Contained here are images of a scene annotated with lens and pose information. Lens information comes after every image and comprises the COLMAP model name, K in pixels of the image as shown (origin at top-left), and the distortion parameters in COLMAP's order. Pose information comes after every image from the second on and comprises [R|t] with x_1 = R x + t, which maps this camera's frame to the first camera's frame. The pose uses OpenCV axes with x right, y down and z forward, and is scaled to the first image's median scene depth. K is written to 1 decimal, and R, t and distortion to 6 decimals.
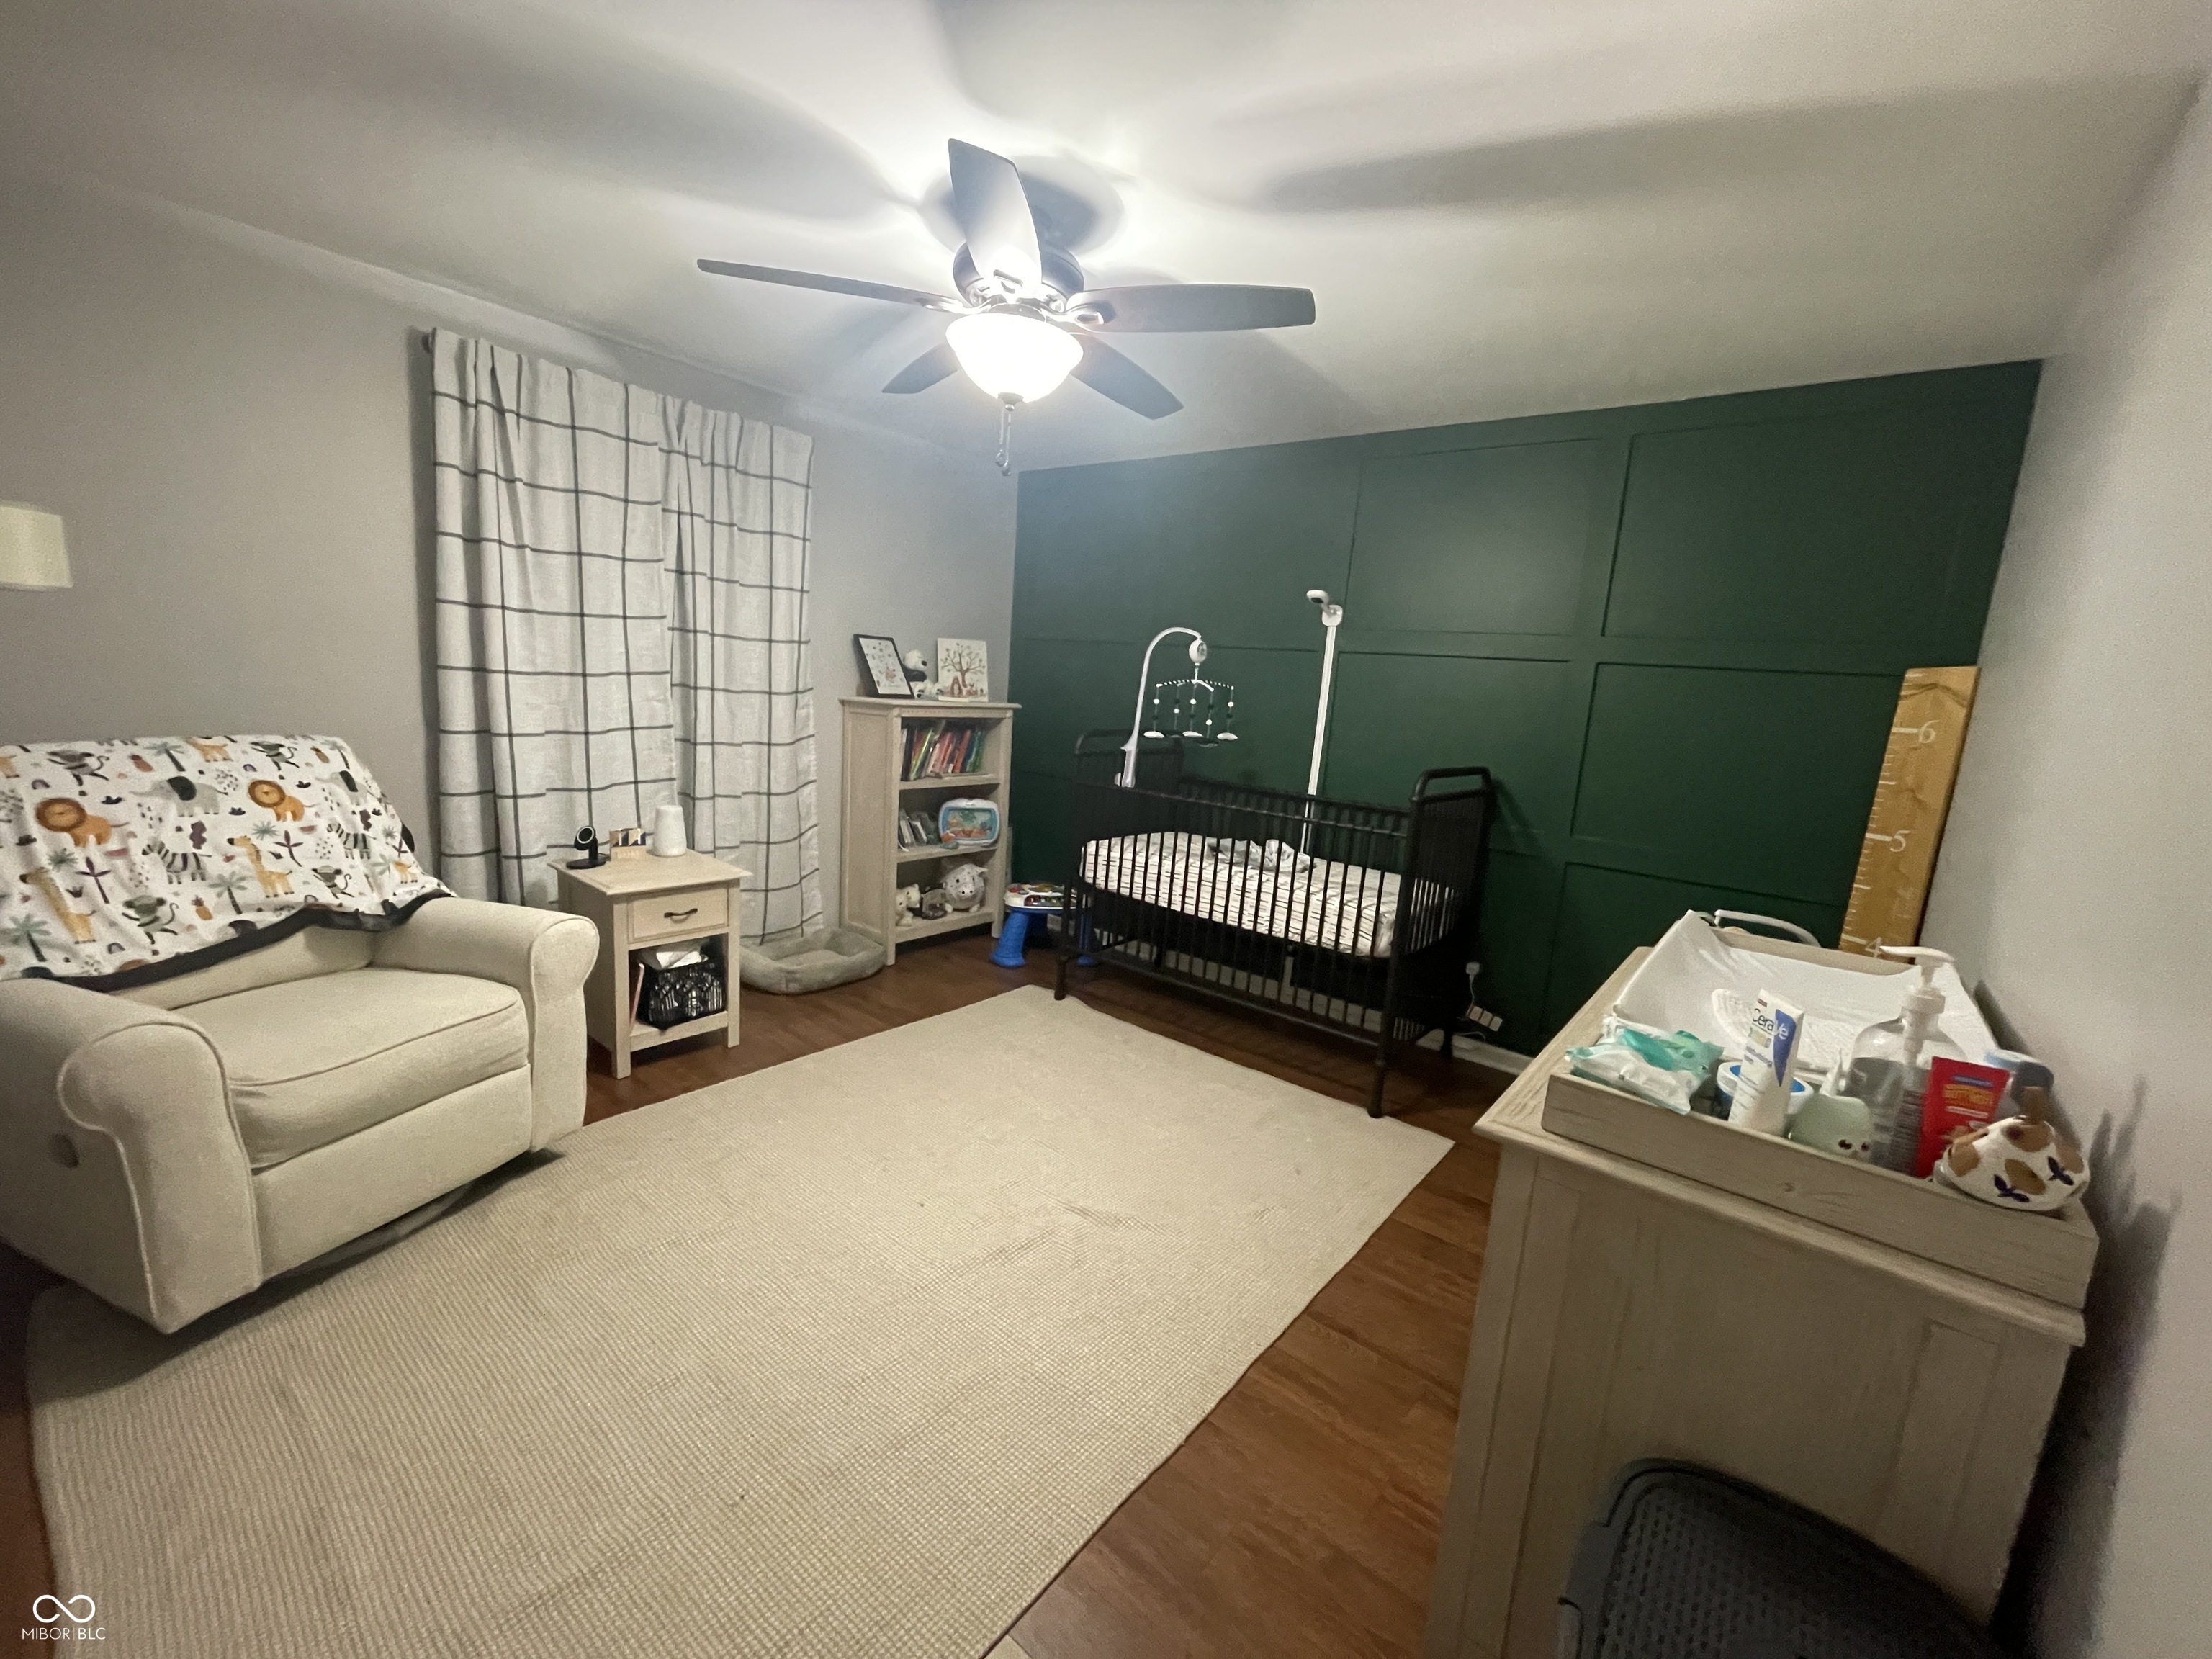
lens RADIAL K [[897.8, 0, 1104.2], [0, 897.8, 832.1], [0, 0, 1]] dist [-0.001707, 0.000119]
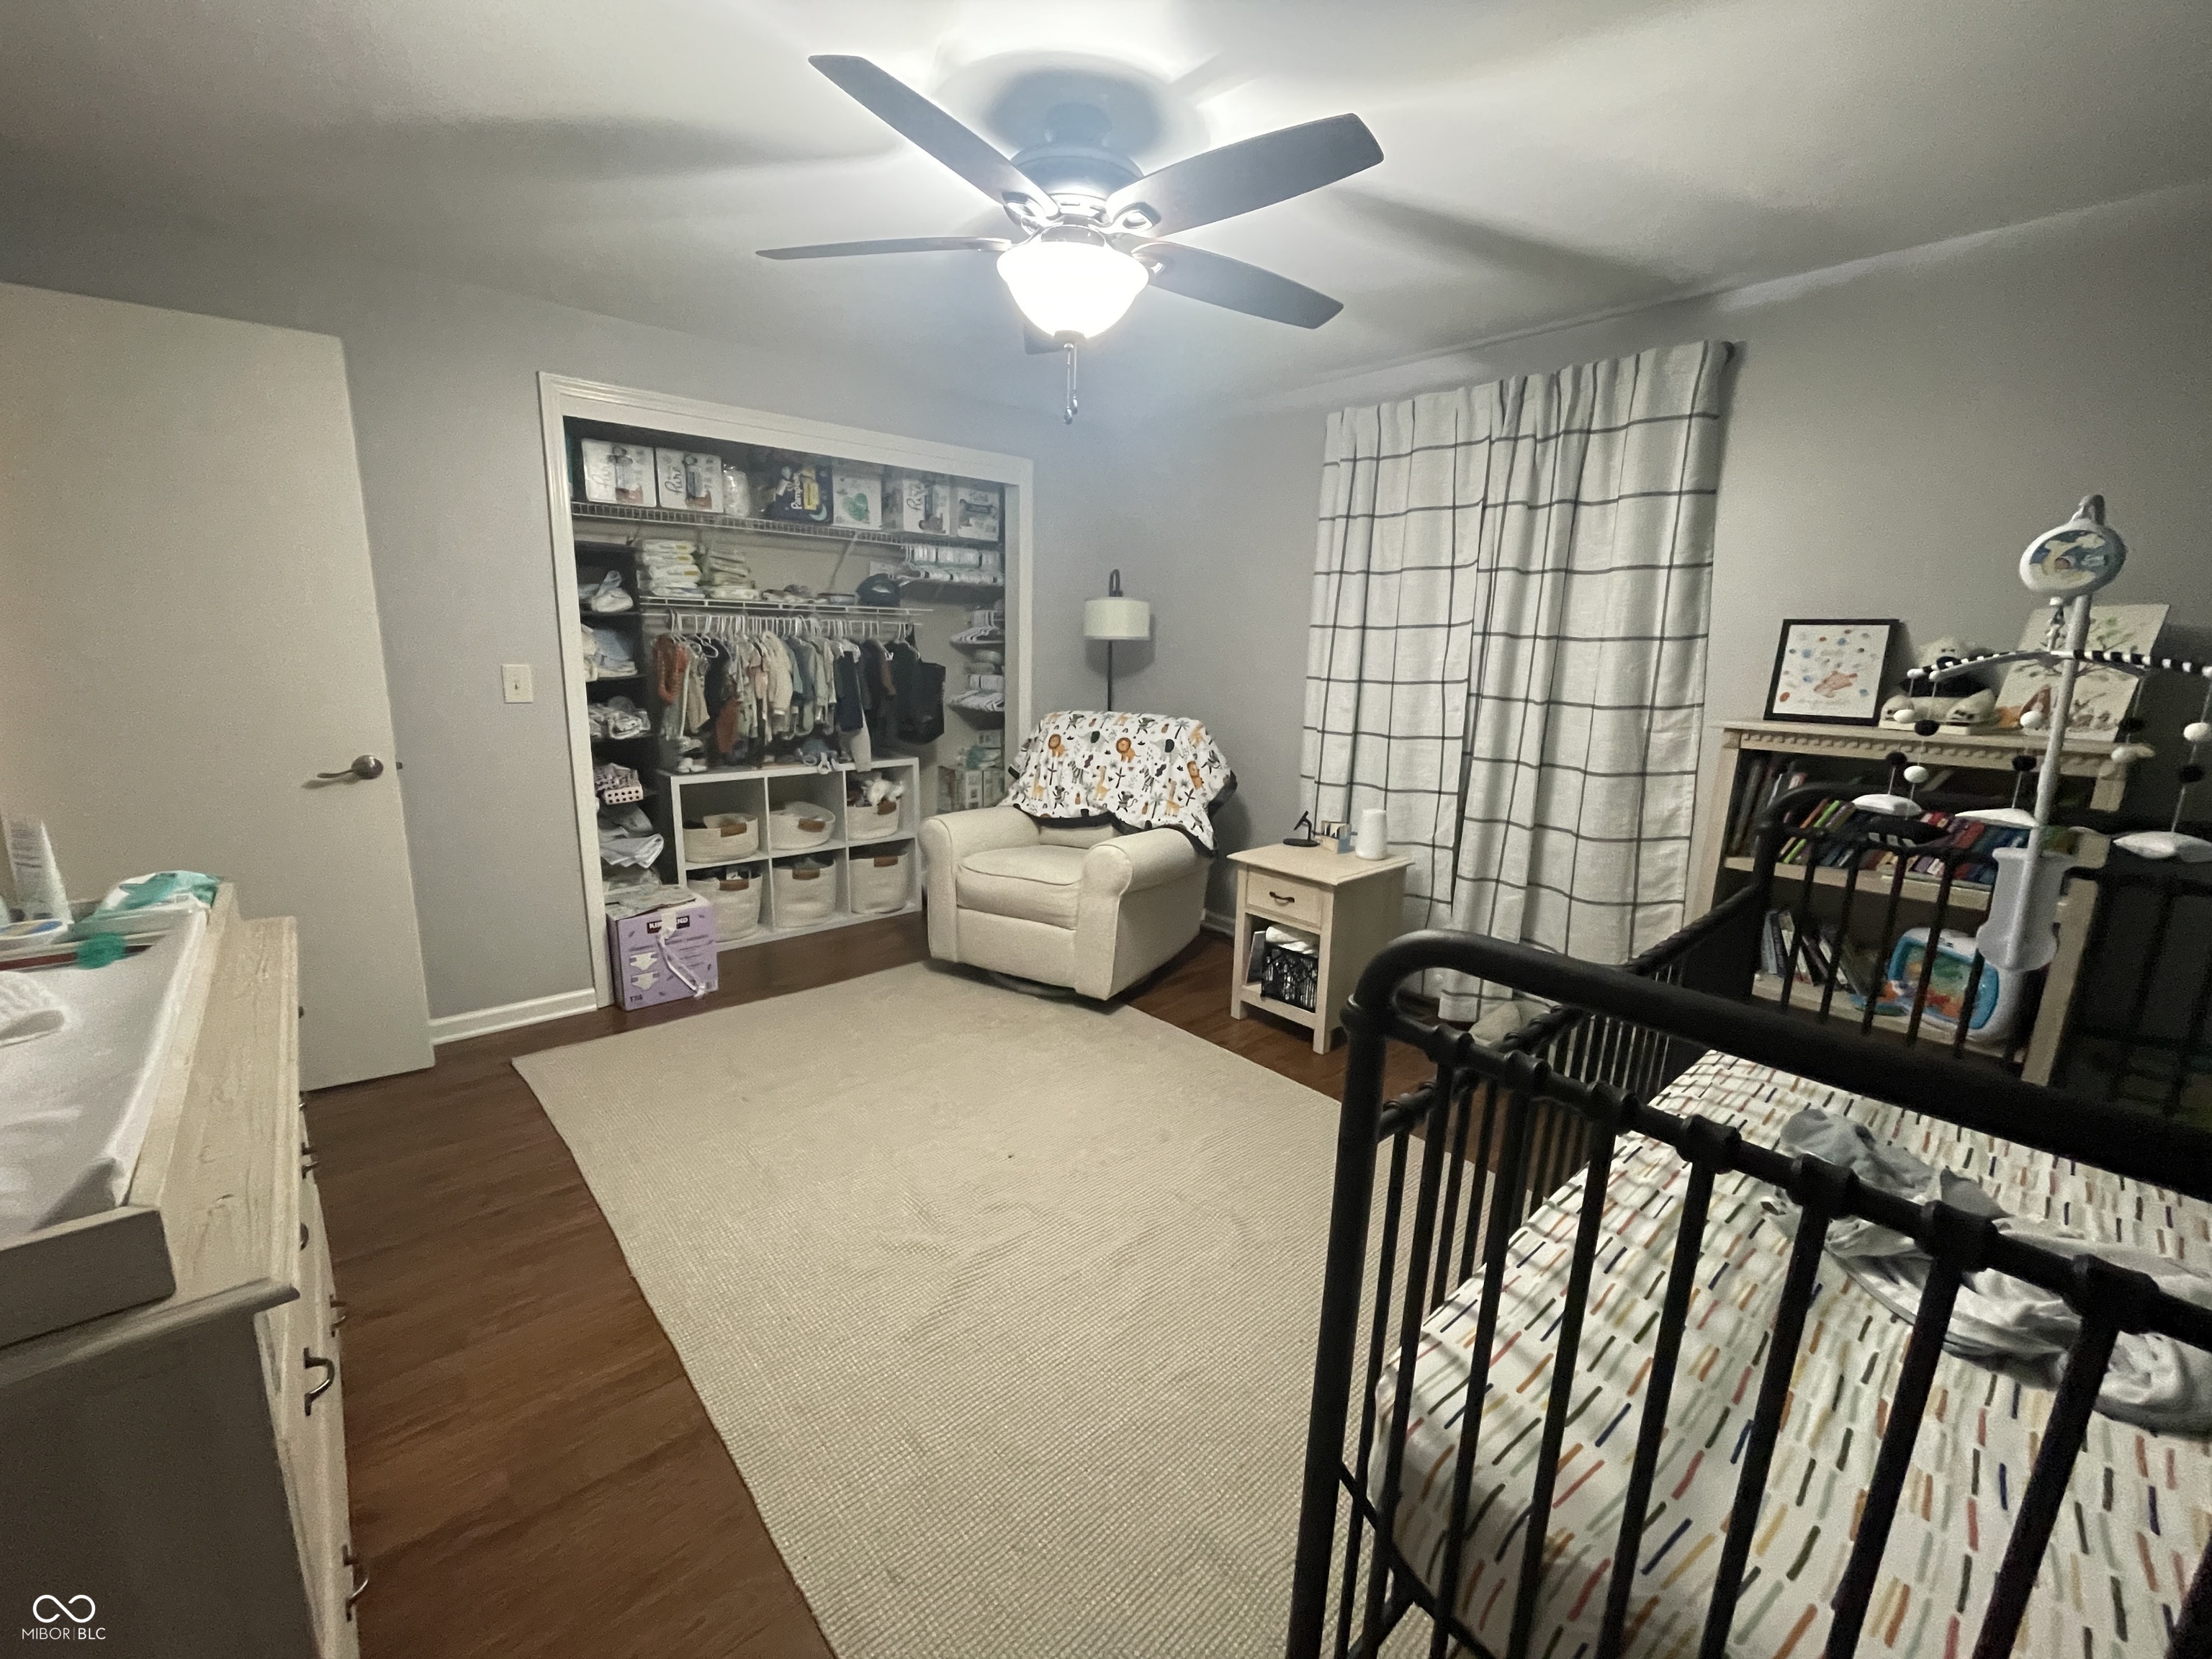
lens RADIAL K [[897.8, 0, 1104.8], [0, 897.8, 834.6], [0, 0, 1]] dist [-0.001707, 0.000119]
pose [[-0.161196, 0.137090, -0.977355, 0.759325], [-0.200756, 0.965046, 0.168475, -0.152633], [0.966288, 0.223368, -0.128040, 1.153325]]
